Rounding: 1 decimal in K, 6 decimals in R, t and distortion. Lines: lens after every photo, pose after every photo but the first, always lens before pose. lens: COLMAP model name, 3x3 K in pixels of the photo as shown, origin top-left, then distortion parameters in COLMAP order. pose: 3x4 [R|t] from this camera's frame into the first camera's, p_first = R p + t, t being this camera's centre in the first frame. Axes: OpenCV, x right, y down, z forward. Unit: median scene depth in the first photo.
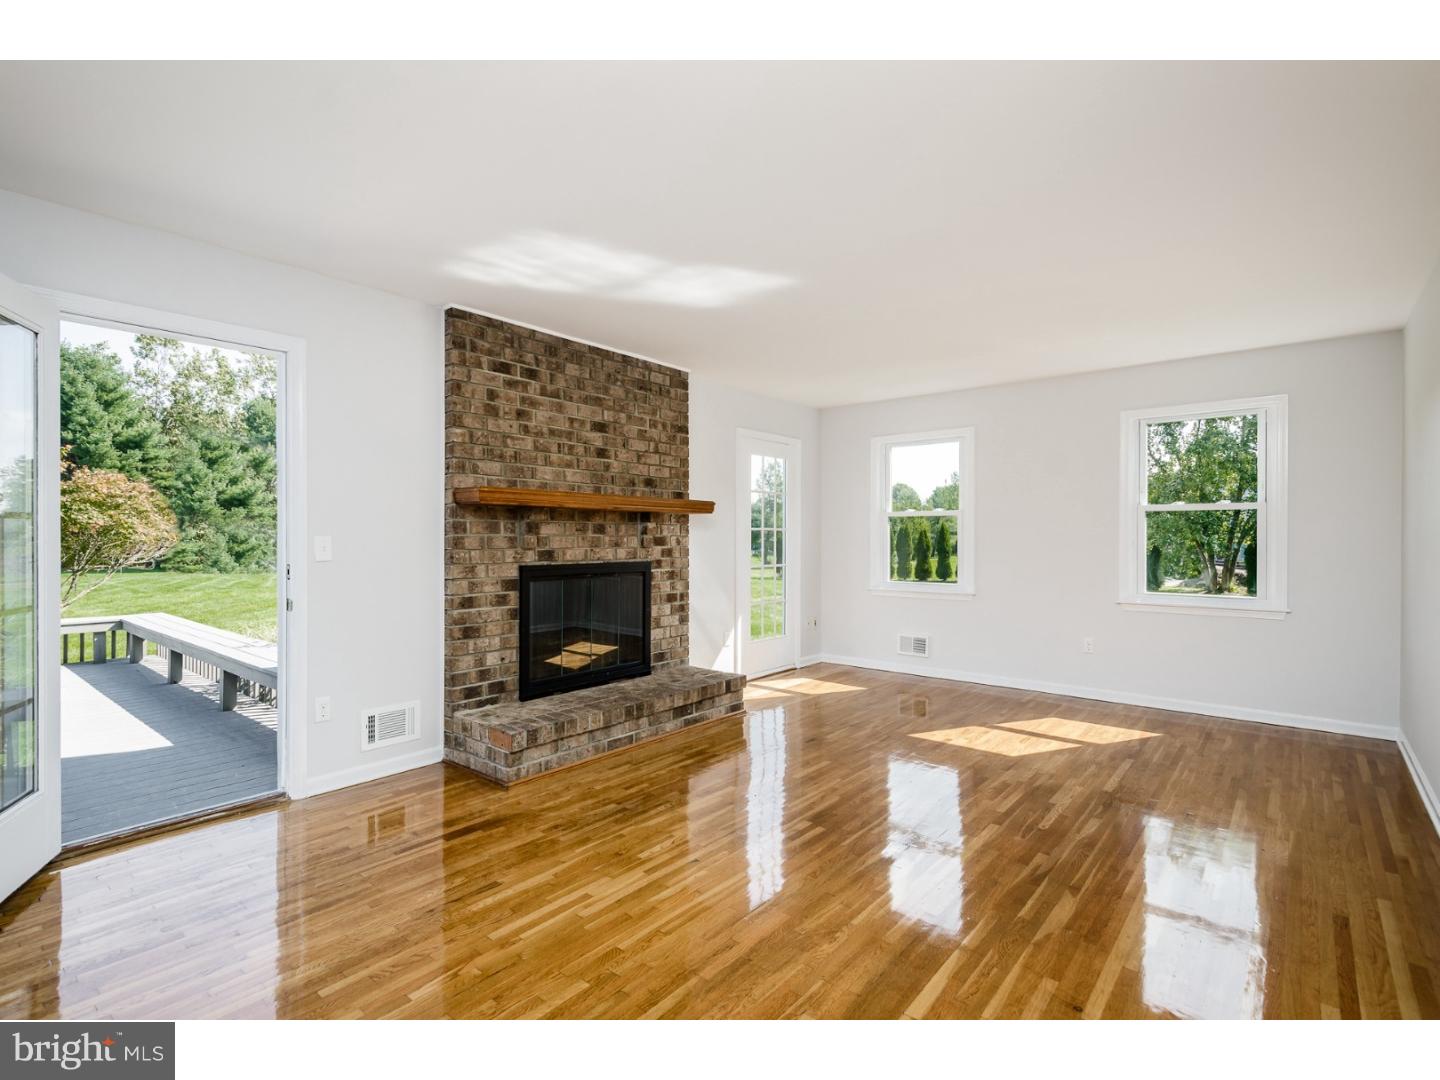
lens RADIAL K [[675.3, 0, 720.0], [0, 675.3, 540.0], [0, 0, 1]] dist [0.012826, -0.000231]
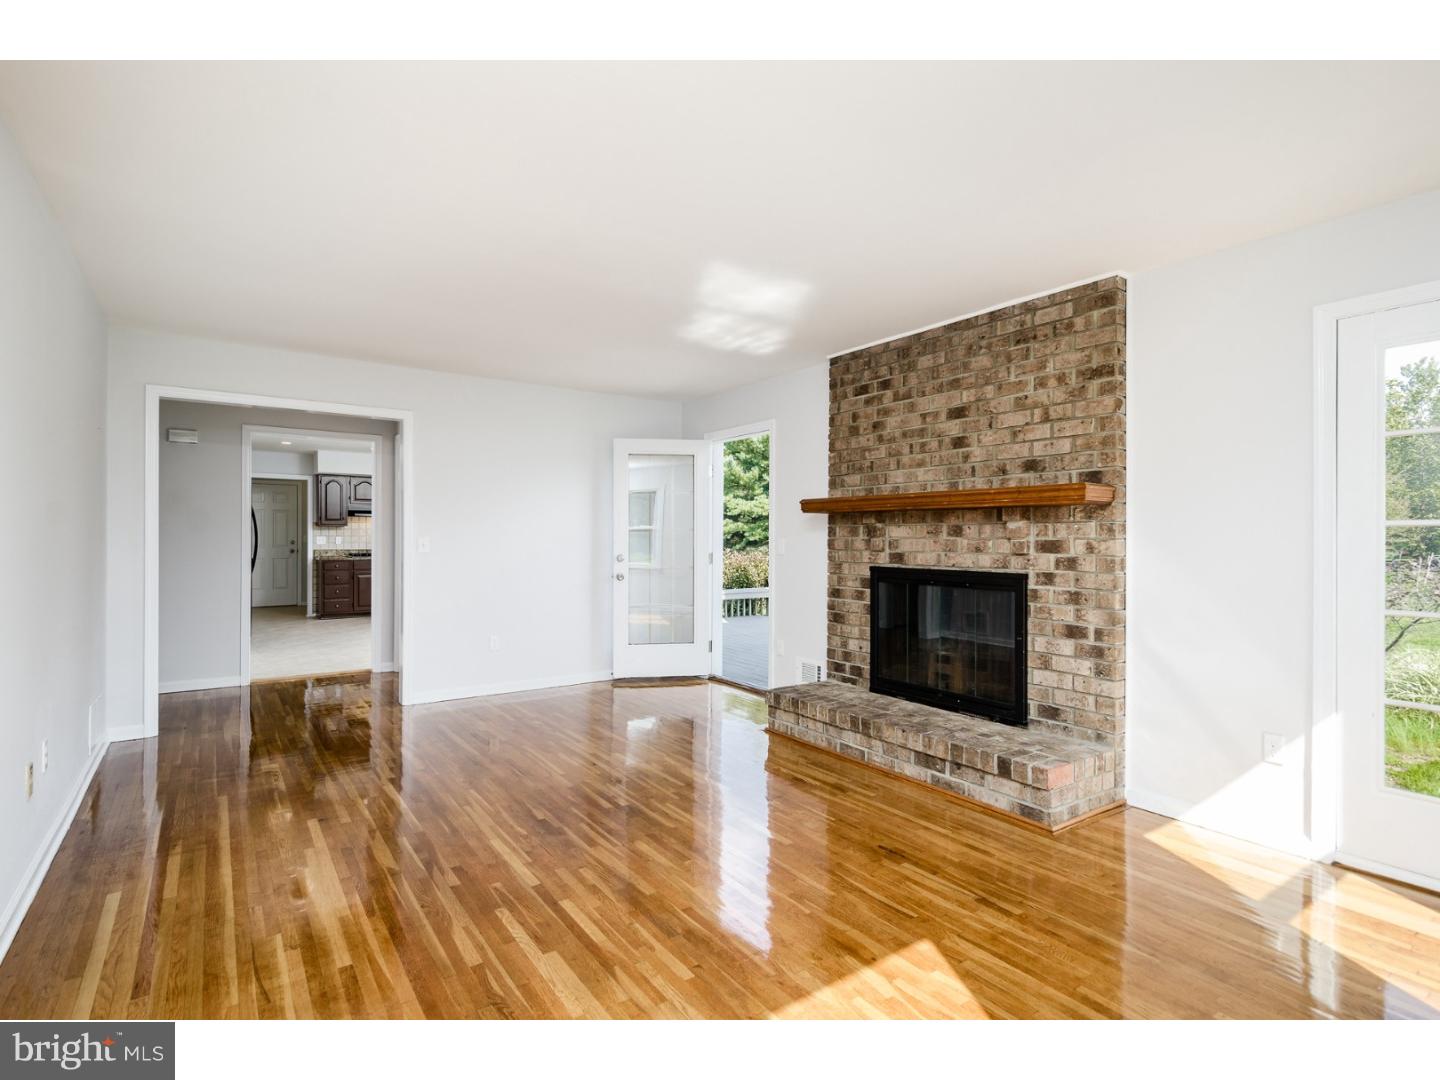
lens RADIAL K [[704.6, 0, 709.3], [0, 704.6, 535.3], [0, 0, 1]] dist [0.024599, 0.000094]
pose [[-0.249714, -0.004479, -0.968309, 0.821246], [-0.006368, 0.999975, -0.002983, -0.006094], [0.968299, 0.005422, -0.249737, 0.972993]]
